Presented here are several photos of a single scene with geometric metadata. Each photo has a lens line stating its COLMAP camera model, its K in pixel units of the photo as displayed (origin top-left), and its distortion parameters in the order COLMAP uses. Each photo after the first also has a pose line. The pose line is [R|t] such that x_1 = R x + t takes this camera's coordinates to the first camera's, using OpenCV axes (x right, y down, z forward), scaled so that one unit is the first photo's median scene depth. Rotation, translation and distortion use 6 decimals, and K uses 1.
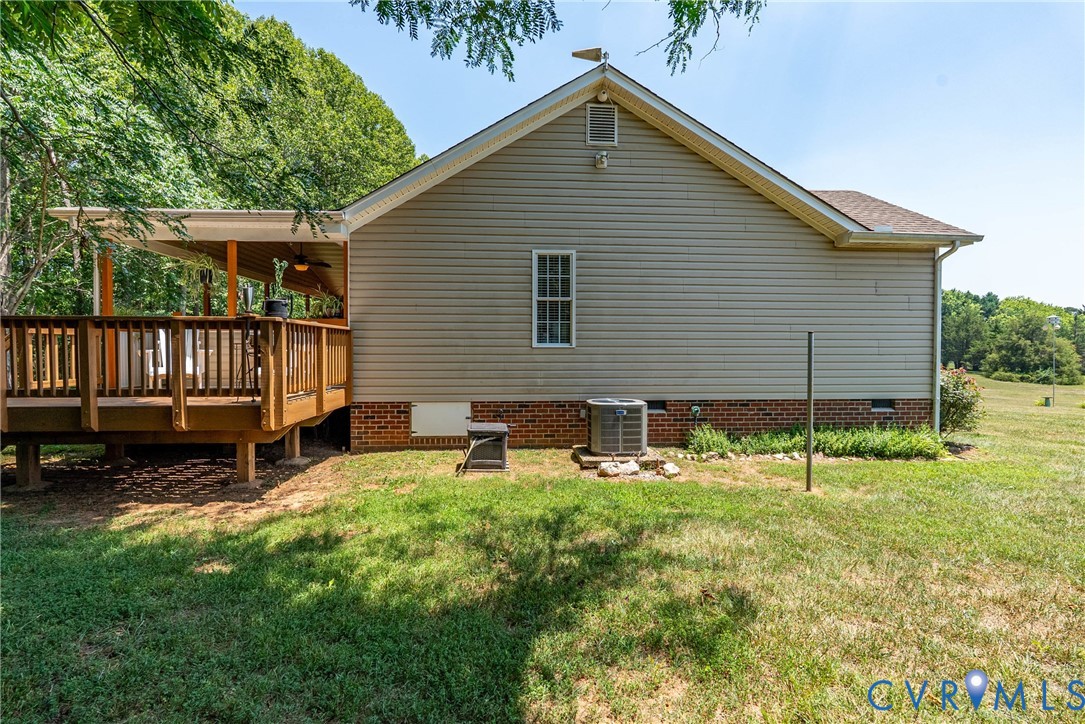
lens RADIAL K [[483.6, 0, 542.5], [0, 483.6, 362.0], [0, 0, 1]] dist [-0.002660, -0.000358]
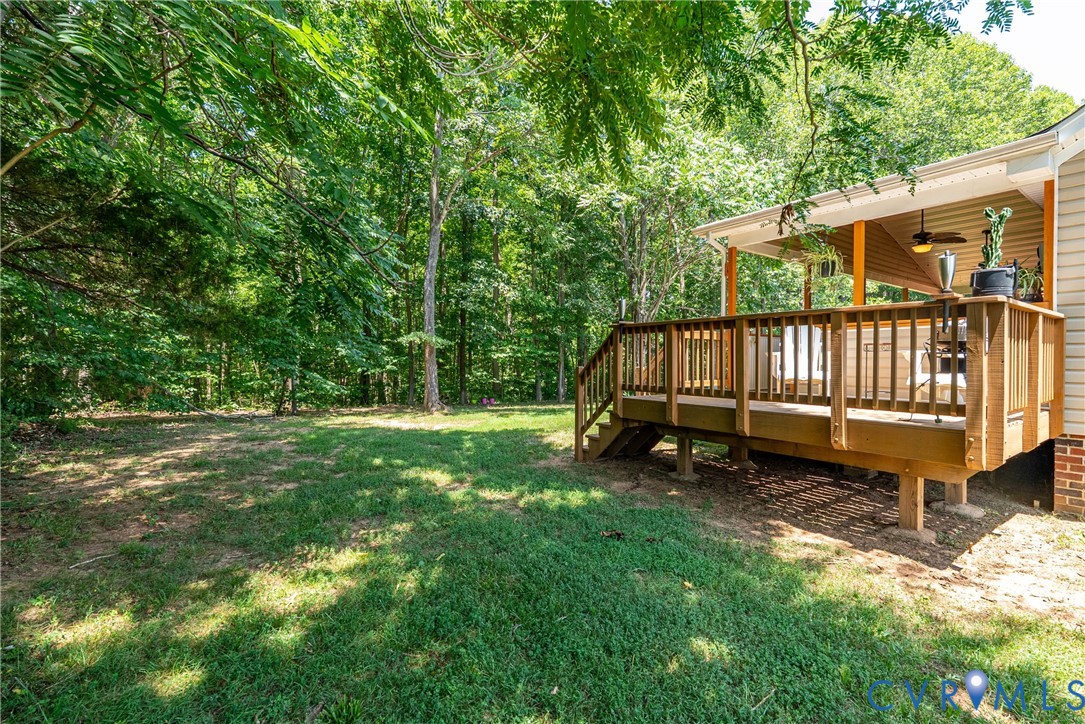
lens RADIAL K [[483.6, 0, 542.5], [0, 483.6, 362.0], [0, 0, 1]] dist [-0.002660, -0.000358]
pose [[0.519462, 0.006667, -0.854468, -0.315518], [-0.021367, 0.999758, -0.005190, 0.011490], [0.854227, 0.020953, 0.519478, 0.152225]]
